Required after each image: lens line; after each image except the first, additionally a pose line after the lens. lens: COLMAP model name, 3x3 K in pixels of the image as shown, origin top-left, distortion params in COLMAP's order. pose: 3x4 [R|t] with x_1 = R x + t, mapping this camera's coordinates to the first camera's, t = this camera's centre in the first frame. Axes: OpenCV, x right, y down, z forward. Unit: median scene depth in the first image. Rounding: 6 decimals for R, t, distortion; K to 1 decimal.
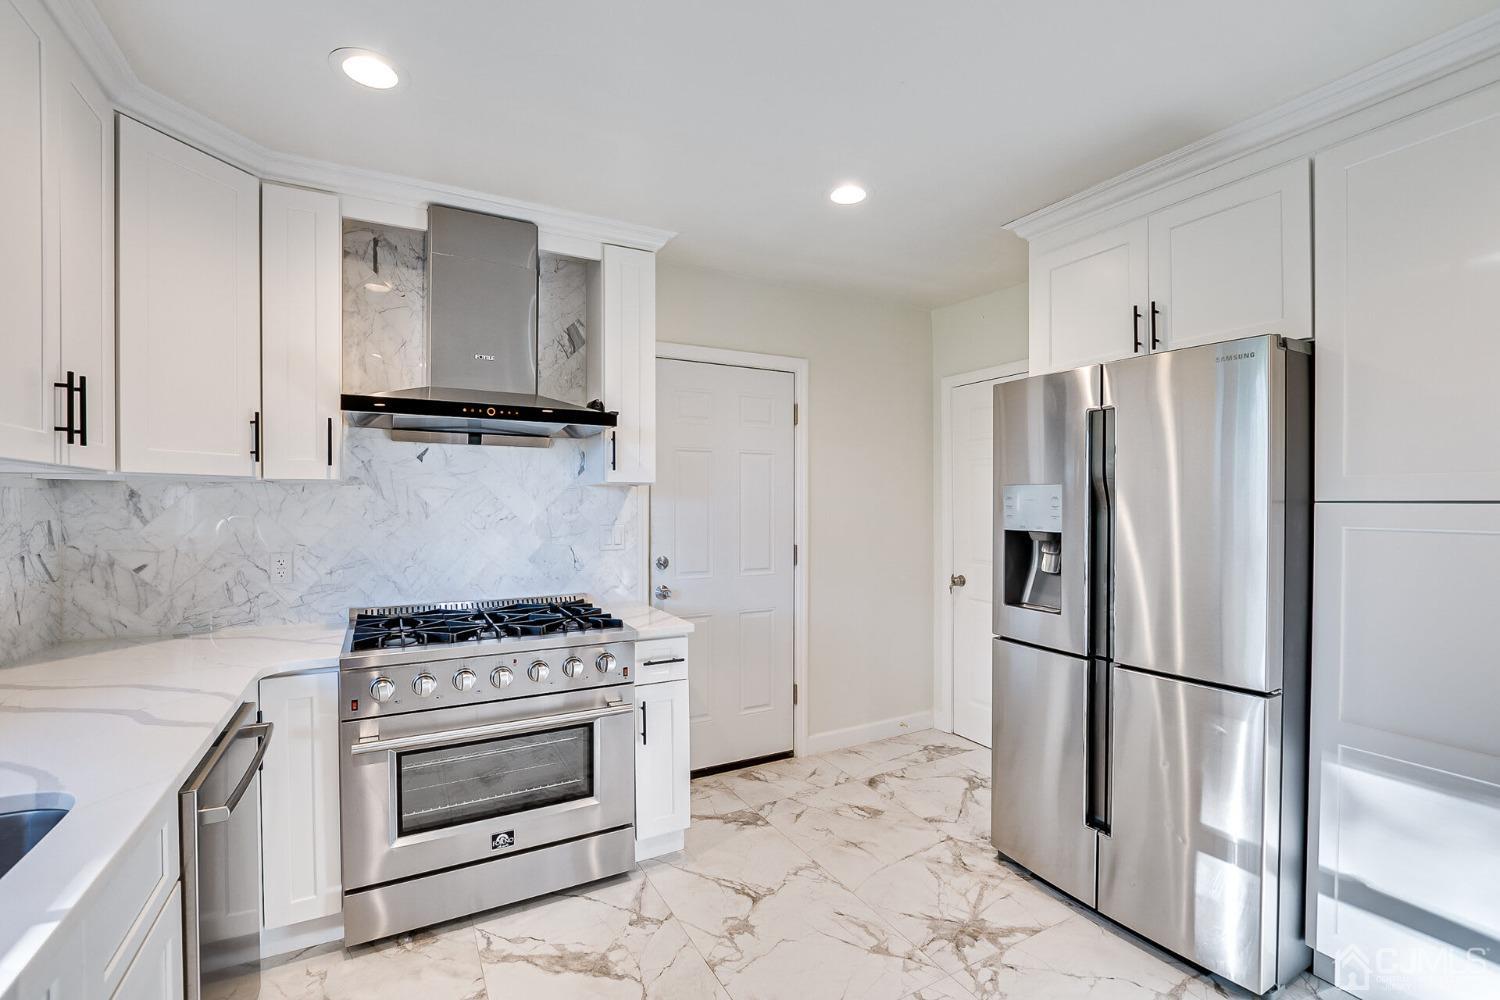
lens RADIAL K [[654.9, 0, 746.2], [0, 654.9, 509.7], [0, 0, 1]] dist [-0.027480, 0.000332]
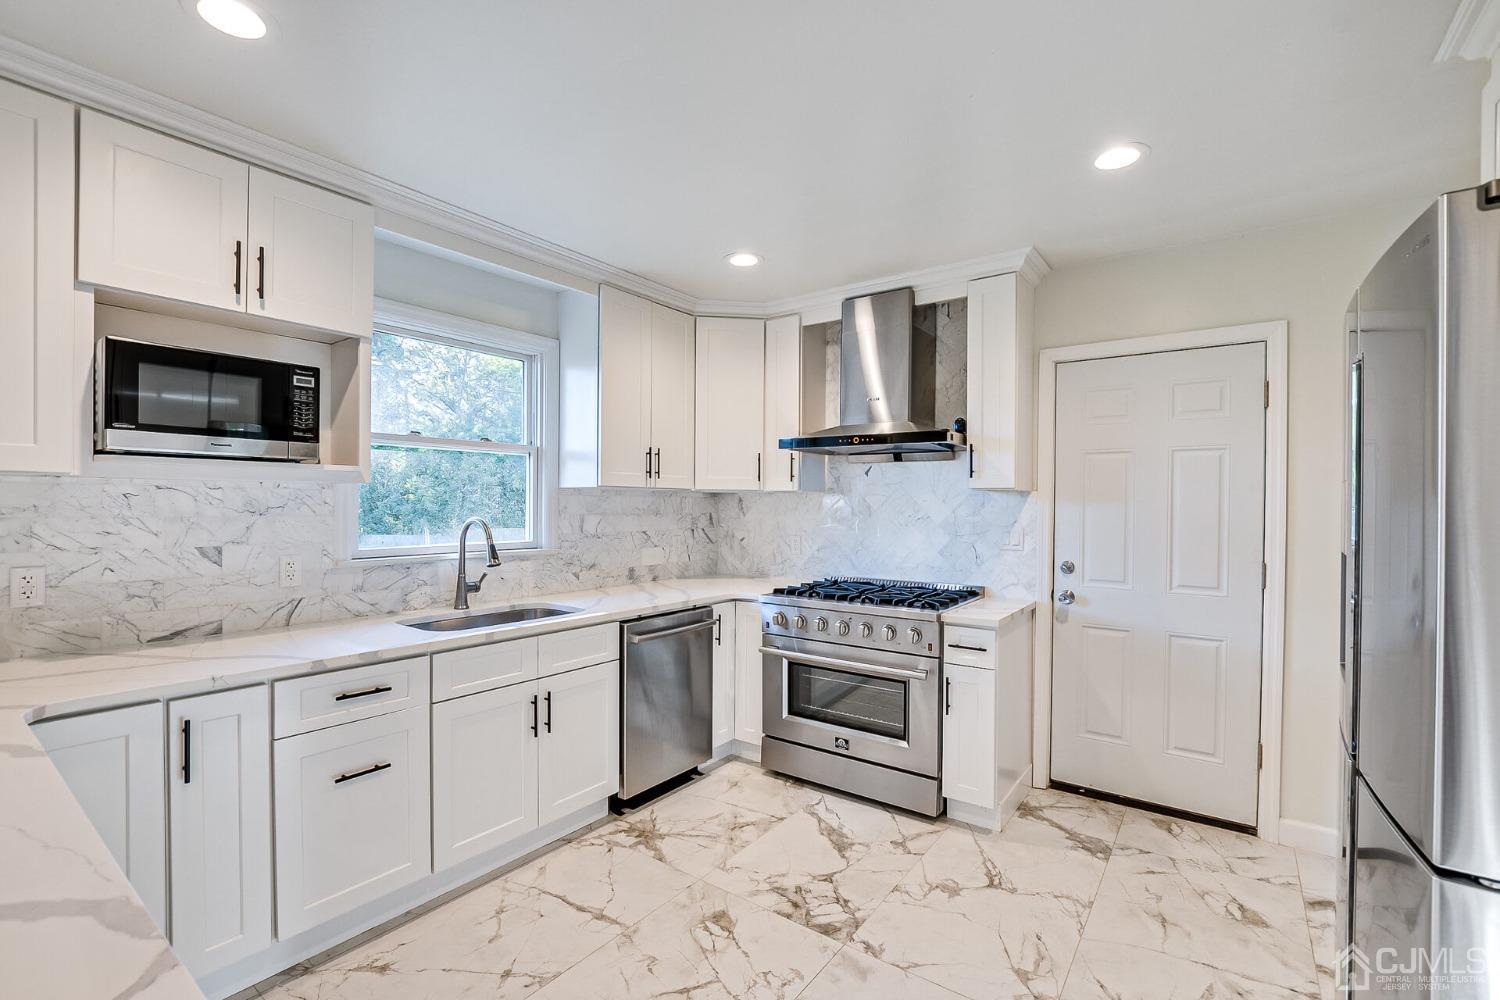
lens RADIAL K [[654.9, 0, 746.2], [0, 654.9, 509.7], [0, 0, 1]] dist [-0.027480, 0.000332]
pose [[0.421137, 0.010344, -0.906938, 0.764666], [-0.017660, 0.999839, 0.003203, -0.001499], [0.906825, 0.014668, 0.421252, 0.188458]]
